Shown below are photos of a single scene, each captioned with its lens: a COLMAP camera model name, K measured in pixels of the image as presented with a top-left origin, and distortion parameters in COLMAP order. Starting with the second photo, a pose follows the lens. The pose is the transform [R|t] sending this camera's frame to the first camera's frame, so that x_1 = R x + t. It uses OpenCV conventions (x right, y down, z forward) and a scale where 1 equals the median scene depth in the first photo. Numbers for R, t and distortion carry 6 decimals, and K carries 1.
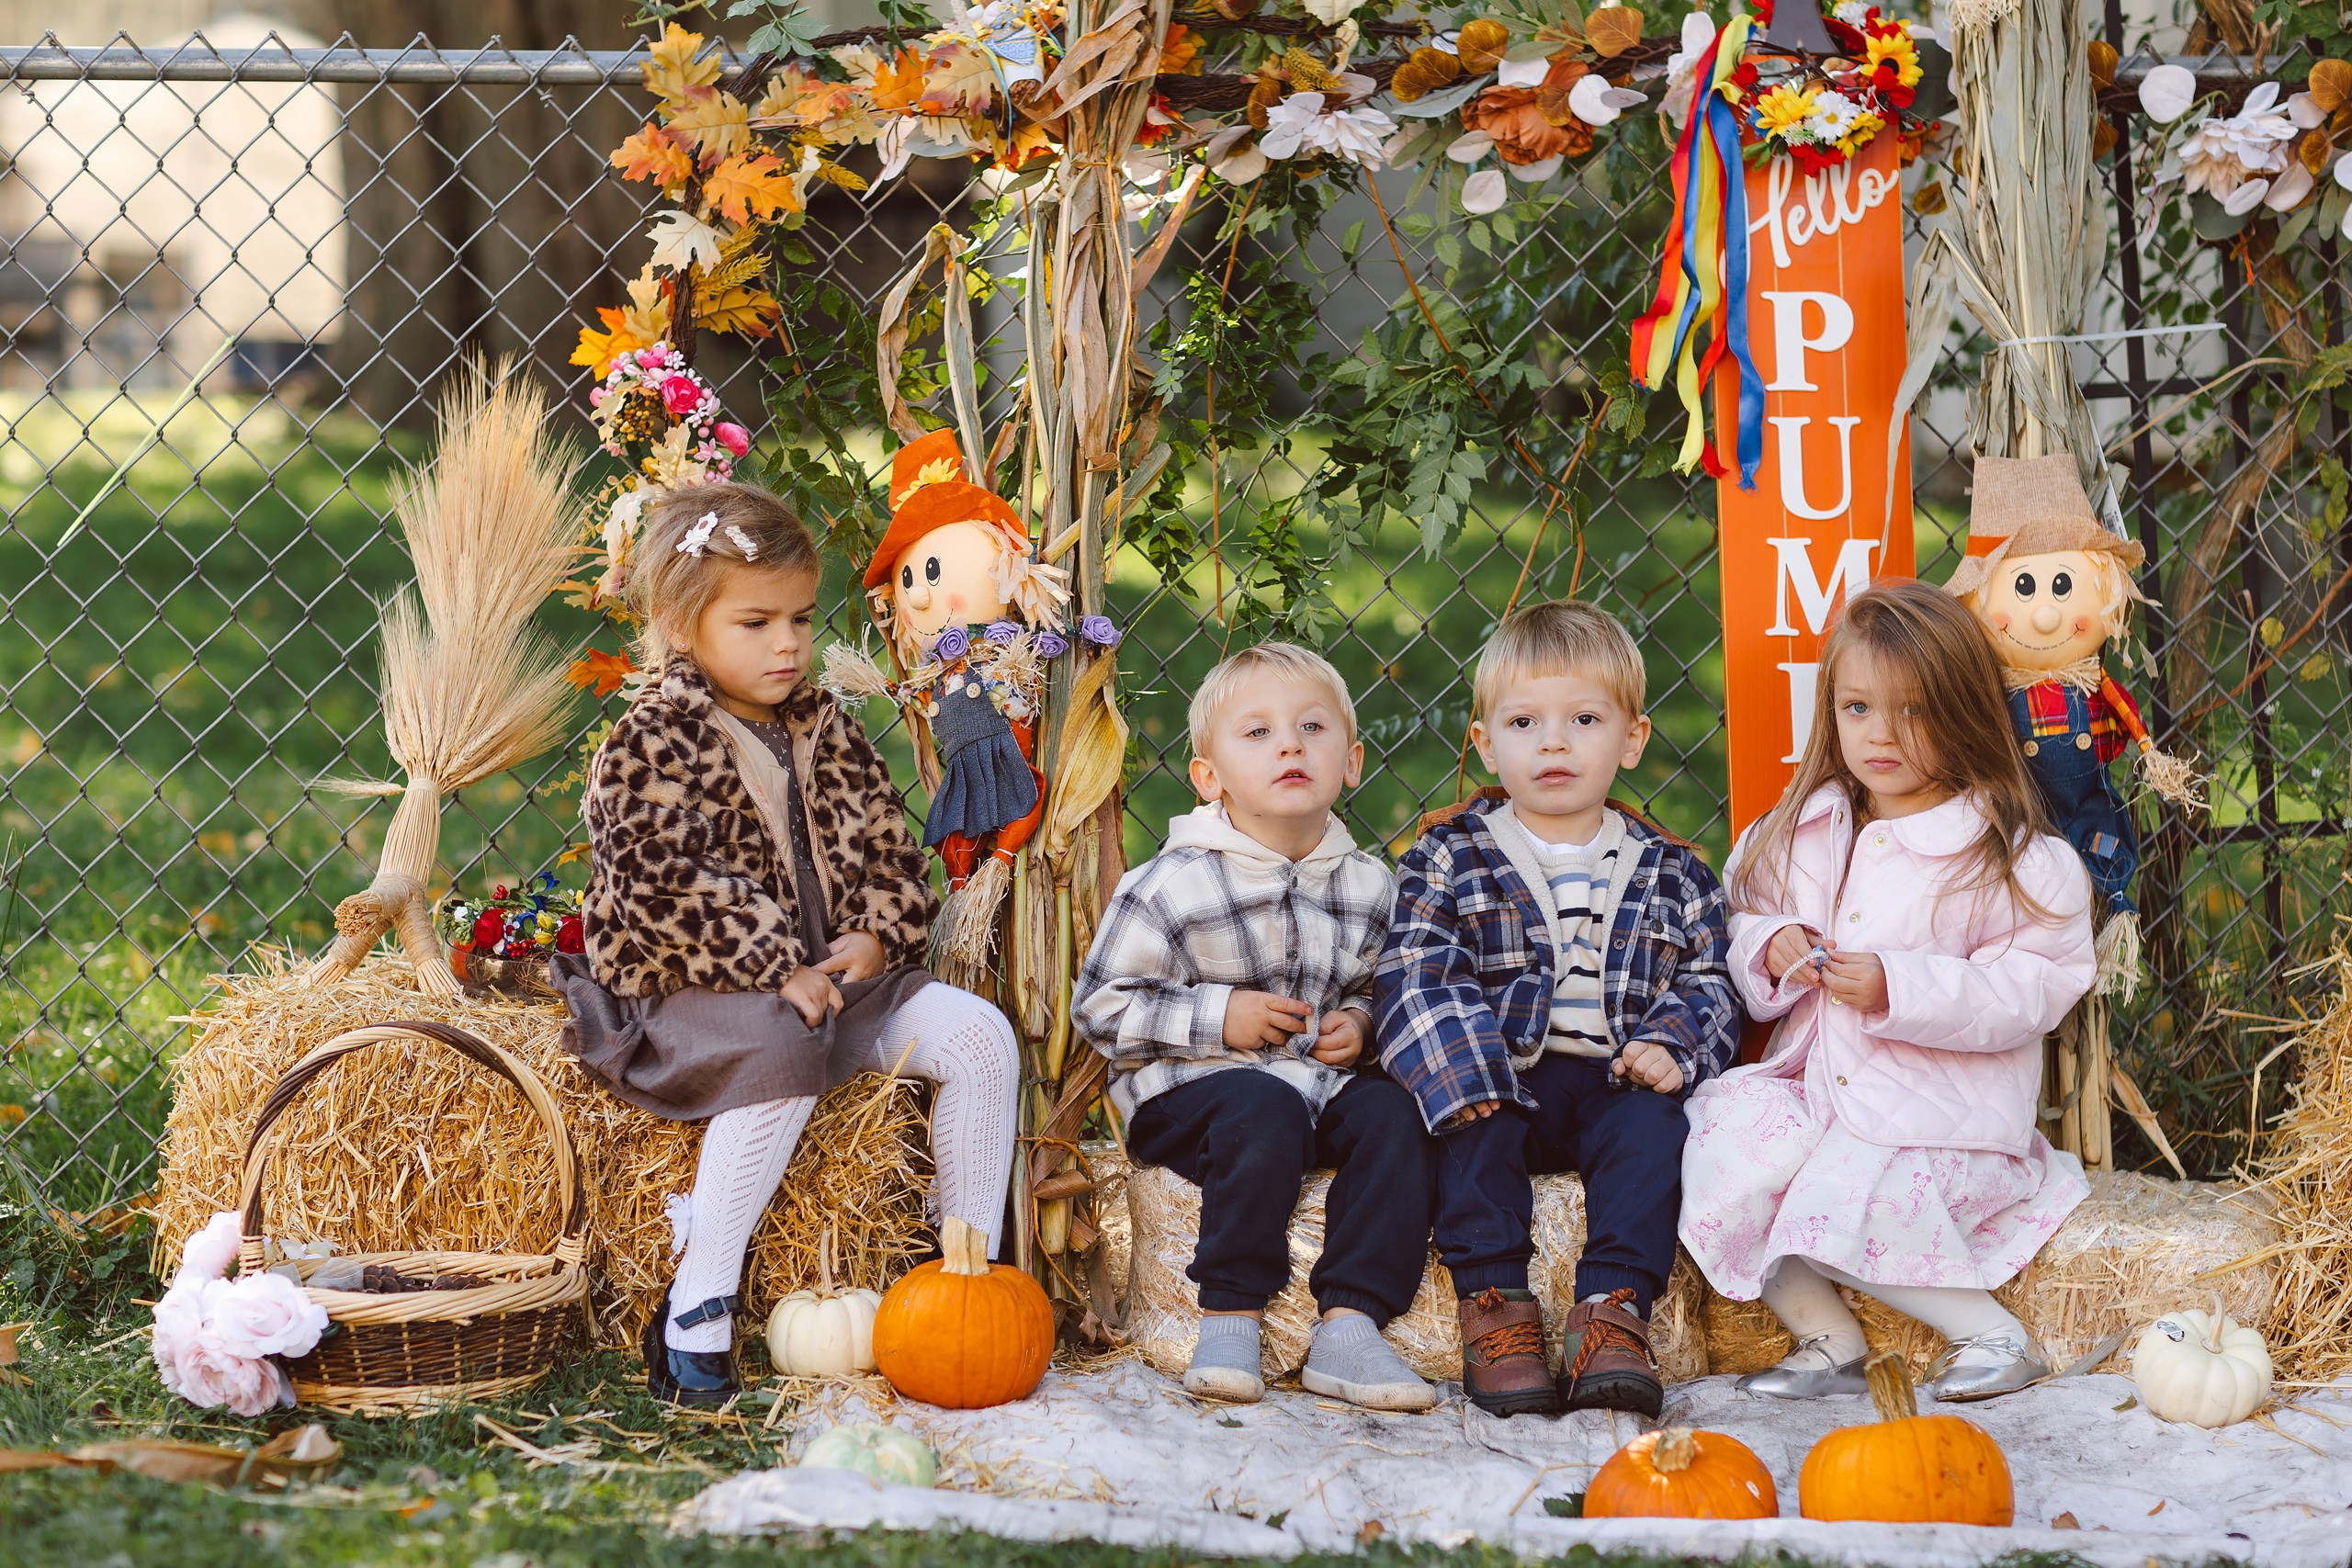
lens RADIAL K [[5386.3, 0, 1163.1], [0, 5386.3, 746.5], [0, 0, 1]] dist [0.014648, 0.000000]
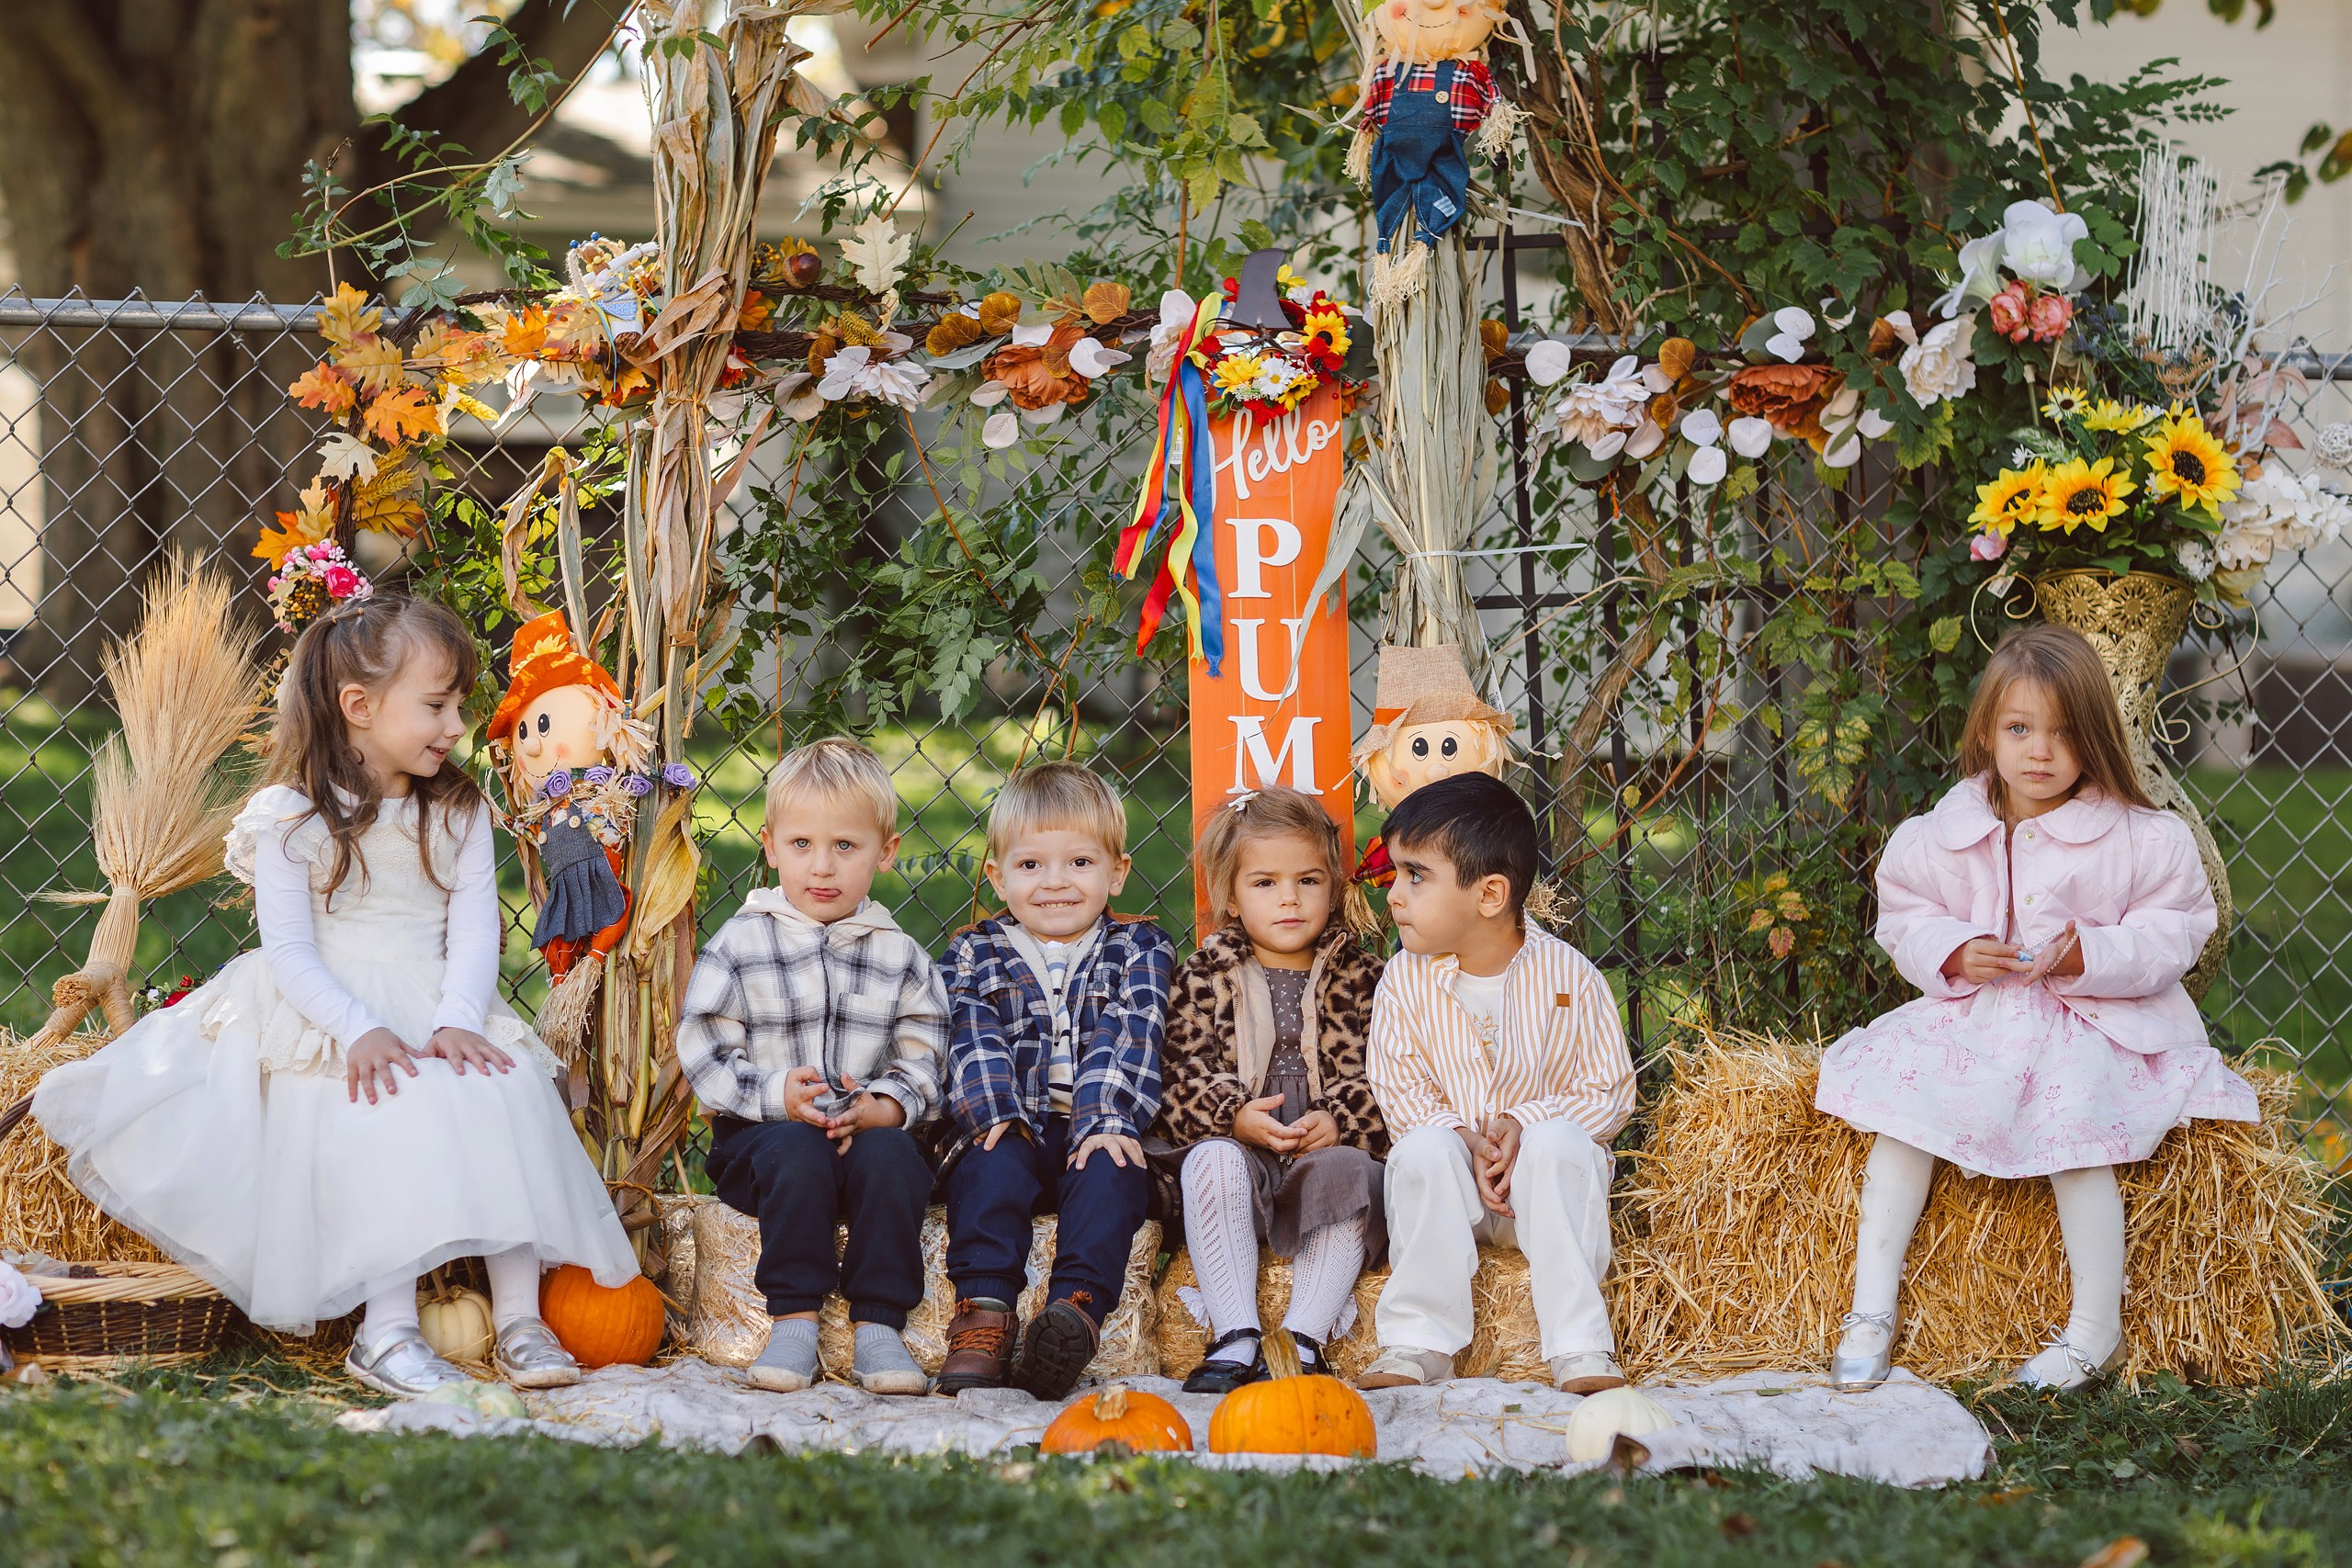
lens RADIAL K [[5386.3, 0, 1104.7], [0, 5386.3, 728.6], [0, 0, 1]] dist [0.014648, 0.000000]
pose [[0.998552, 0.016478, 0.051210, 0.021578], [-0.013270, 0.997965, -0.062366, 0.042226], [-0.052133, 0.061596, 0.996739, -0.229668]]
